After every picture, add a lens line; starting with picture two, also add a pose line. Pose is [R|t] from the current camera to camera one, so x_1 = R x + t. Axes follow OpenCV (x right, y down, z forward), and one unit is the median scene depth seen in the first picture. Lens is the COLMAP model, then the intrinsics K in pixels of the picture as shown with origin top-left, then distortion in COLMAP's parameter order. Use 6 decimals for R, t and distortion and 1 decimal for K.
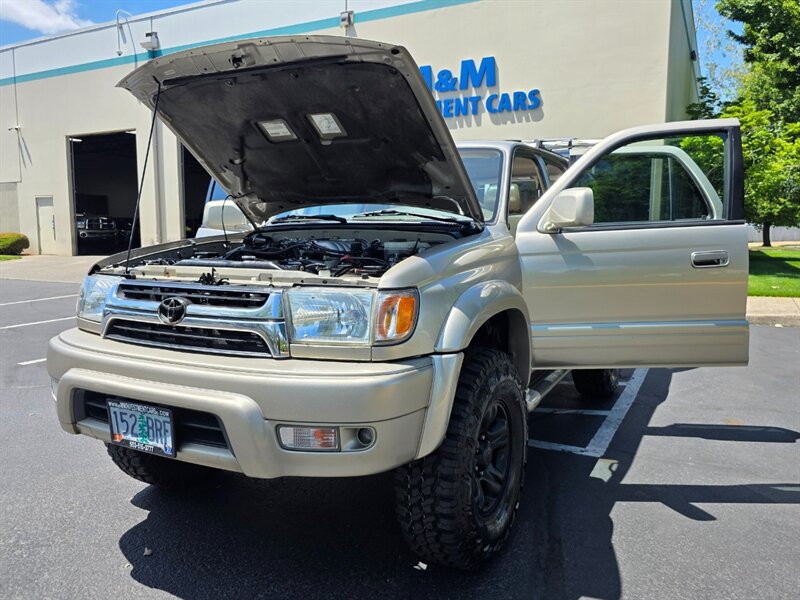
lens RADIAL K [[603.9, 0, 408.9], [0, 603.9, 292.5], [0, 0, 1]] dist [0.041379, -0.025917]
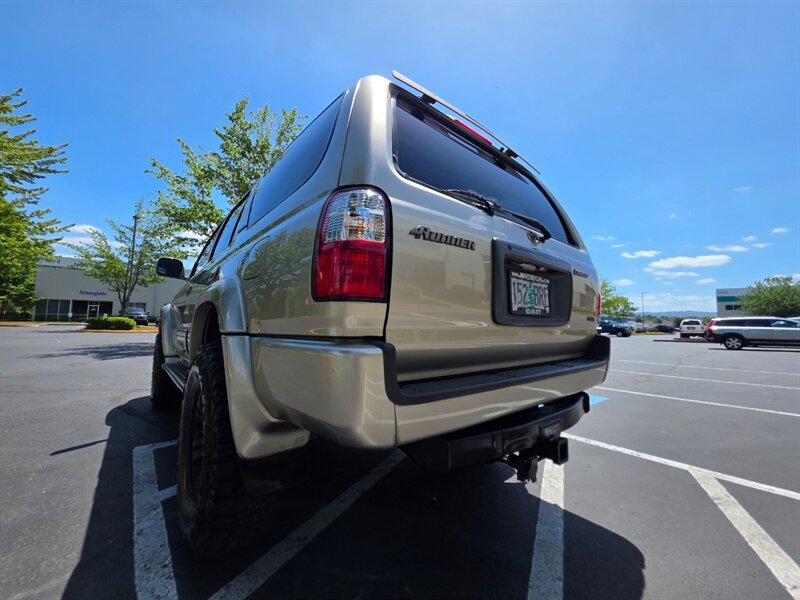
lens RADIAL K [[318.3, 0, 400.9], [0, 318.3, 300.9], [0, 0, 1]] dist [0.005712, -0.000780]
pose [[-0.378076, -0.072644, -0.922920, 1.085488], [-0.110891, 0.993293, -0.032757, -0.100383], [0.919109, 0.089959, -0.383596, 2.550422]]
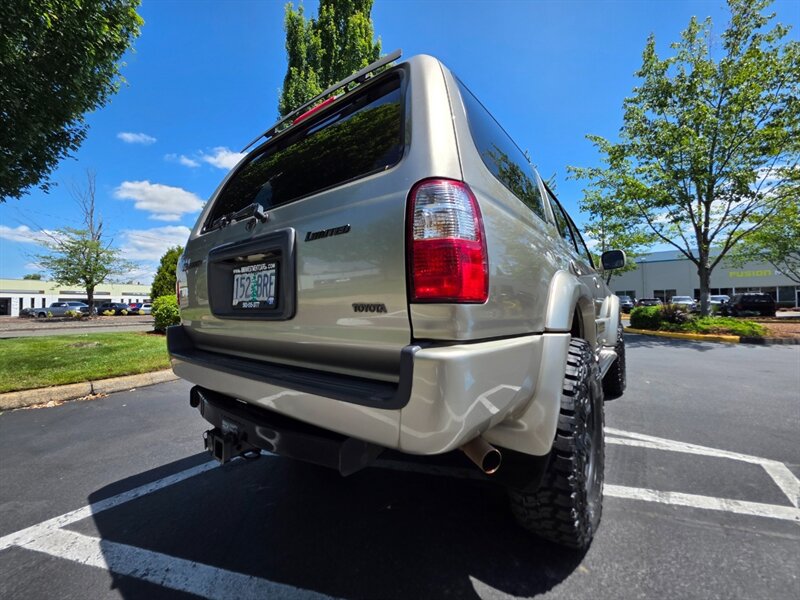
lens RADIAL K [[318.4, 0, 398.7], [0, 318.4, 301.1], [0, 0, 1]] dist [0.000443, 0.001675]
pose [[-0.984564, 0.009746, 0.174755, 0.235555], [0.023801, 0.996629, 0.078516, -0.160809], [-0.173401, 0.081463, -0.981476, 2.981835]]
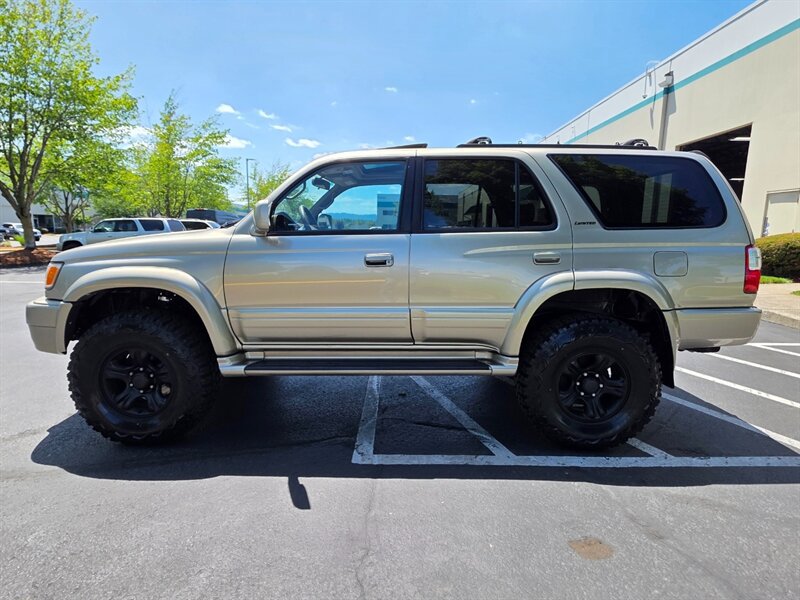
lens RADIAL K [[438.3, 0, 403.9], [0, 438.3, 301.3], [0, 0, 1]] dist [0.010805, 0.000004]
pose [[0.466197, 0.142763, -0.873086, 1.394831], [-0.099944, 0.989075, 0.108363, -0.116203], [0.879018, 0.036741, 0.475372, 1.062188]]
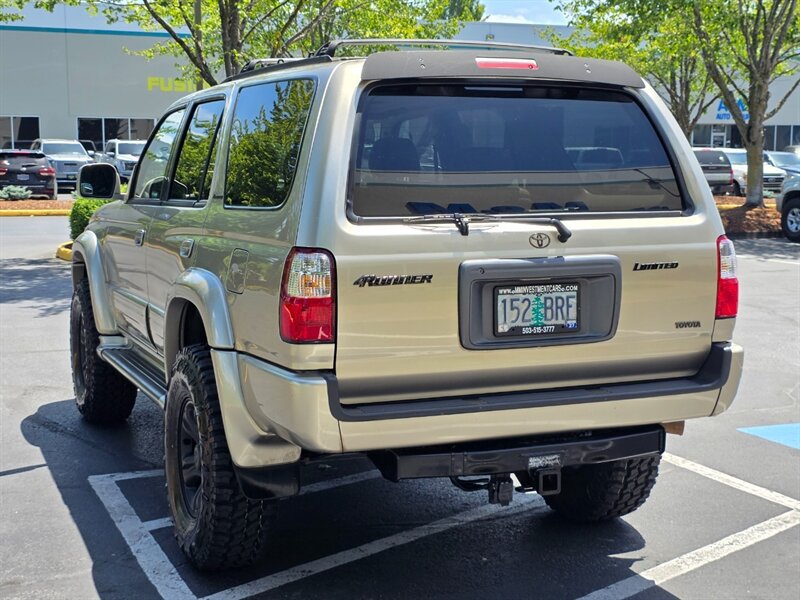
lens RADIAL K [[1221.3, 0, 404.2], [0, 1221.3, 319.4], [0, 0, 1]] dist [0.105961, 0.000000]
pose [[-0.638963, 0.102221, -0.762415, 1.914809], [-0.079205, 0.977120, 0.197389, -0.449107], [0.765148, 0.186511, -0.616248, 3.429747]]
